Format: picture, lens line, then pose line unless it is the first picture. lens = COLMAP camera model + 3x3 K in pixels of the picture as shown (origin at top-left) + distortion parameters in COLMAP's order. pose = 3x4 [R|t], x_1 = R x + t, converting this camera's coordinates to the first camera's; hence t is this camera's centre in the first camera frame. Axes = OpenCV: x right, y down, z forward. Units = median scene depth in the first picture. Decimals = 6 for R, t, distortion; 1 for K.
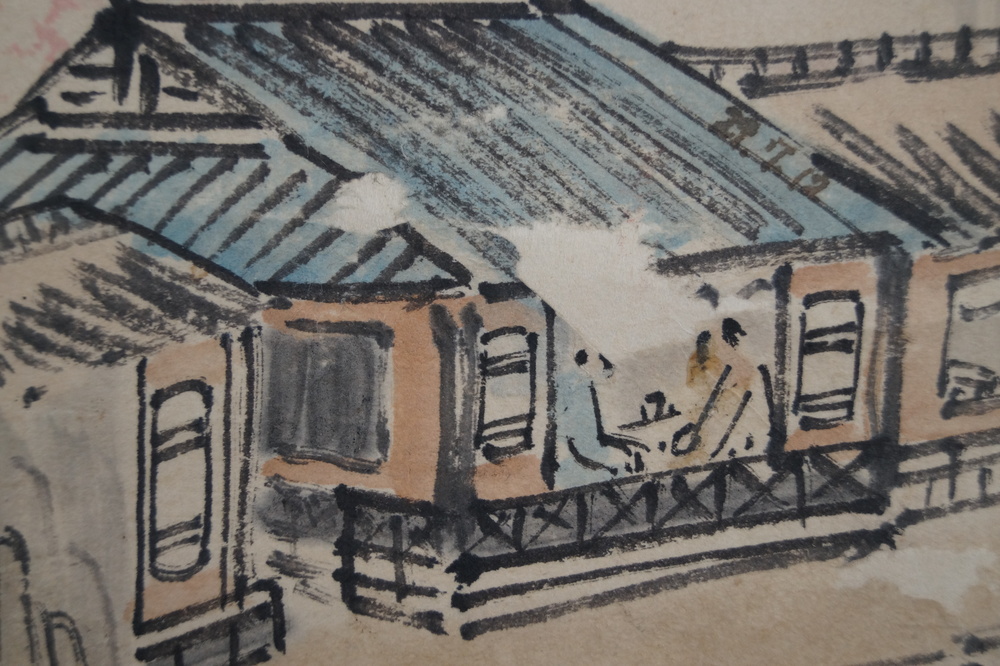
lens RADIAL K [[1701.2, 0, 500.1], [0, 1701.2, 333.7], [0, 0, 1]] dist [-0.039285, 0.000000]
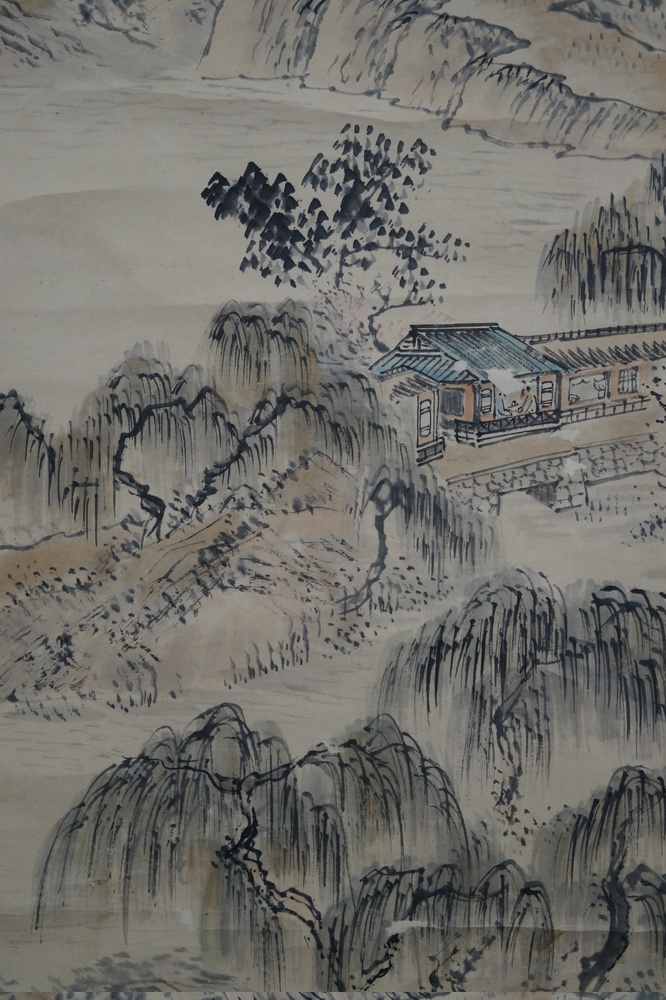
lens RADIAL K [[1701.2, 0, 334.8], [0, 1701.2, 498.1], [0, 0, 1]] dist [-0.039285, 0.000000]
pose [[0.999848, -0.015025, 0.008825, -0.520349], [0.015408, 0.998868, -0.045012, 0.569344], [-0.008139, 0.045141, 0.998947, -4.284100]]
